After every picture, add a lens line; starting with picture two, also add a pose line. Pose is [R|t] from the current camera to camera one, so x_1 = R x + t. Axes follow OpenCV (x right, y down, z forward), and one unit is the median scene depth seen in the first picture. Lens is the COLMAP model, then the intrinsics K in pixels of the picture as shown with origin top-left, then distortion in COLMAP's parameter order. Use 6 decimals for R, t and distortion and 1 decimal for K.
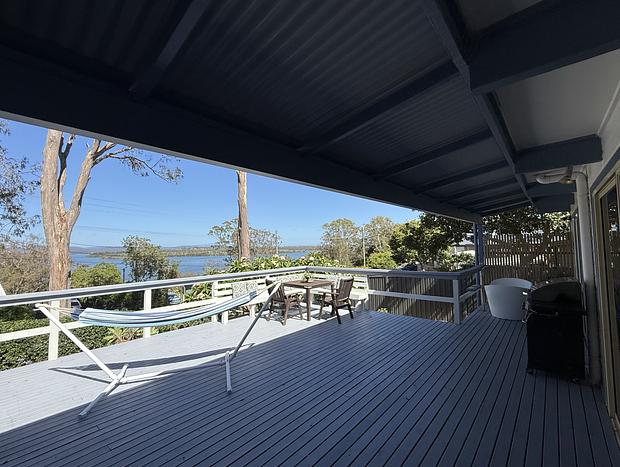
lens RADIAL K [[275.5, 0, 310.0], [0, 275.5, 233.5], [0, 0, 1]] dist [0.000006, -0.000014]
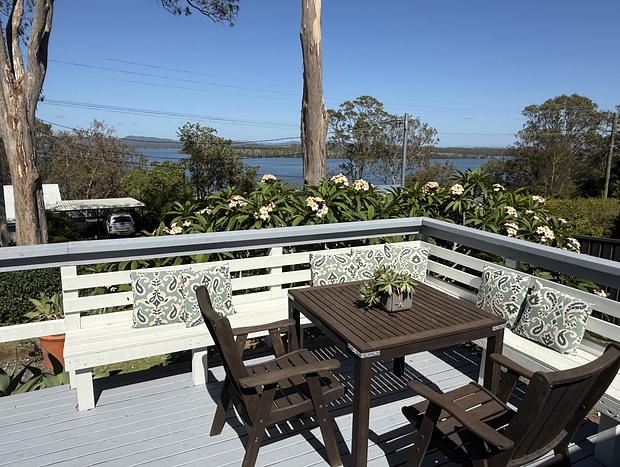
lens RADIAL K [[430.6, 0, 310.0], [0, 430.6, 233.5], [0, 0, 1]] dist [0.000926, 0.002005]
pose [[0.919943, 0.108508, -0.376737, 0.044605], [-0.012628, 0.968639, 0.248153, 0.013063], [0.391848, -0.223529, 0.892463, 0.436488]]
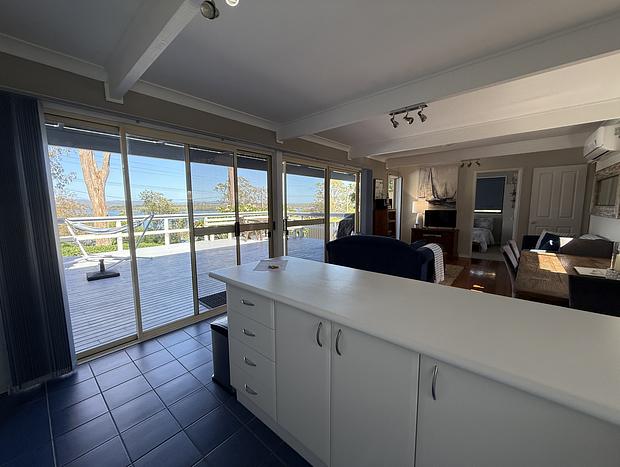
lens RADIAL K [[250.4, 0, 310.0], [0, 250.4, 233.5], [0, 0, 1]] dist [-0.000383, 0.000048]
pose [[0.999845, 0.016846, 0.005136, 0.166620], [-0.017459, 0.986422, 0.163299, 0.007408], [-0.002315, -0.163363, 0.986563, -0.306598]]
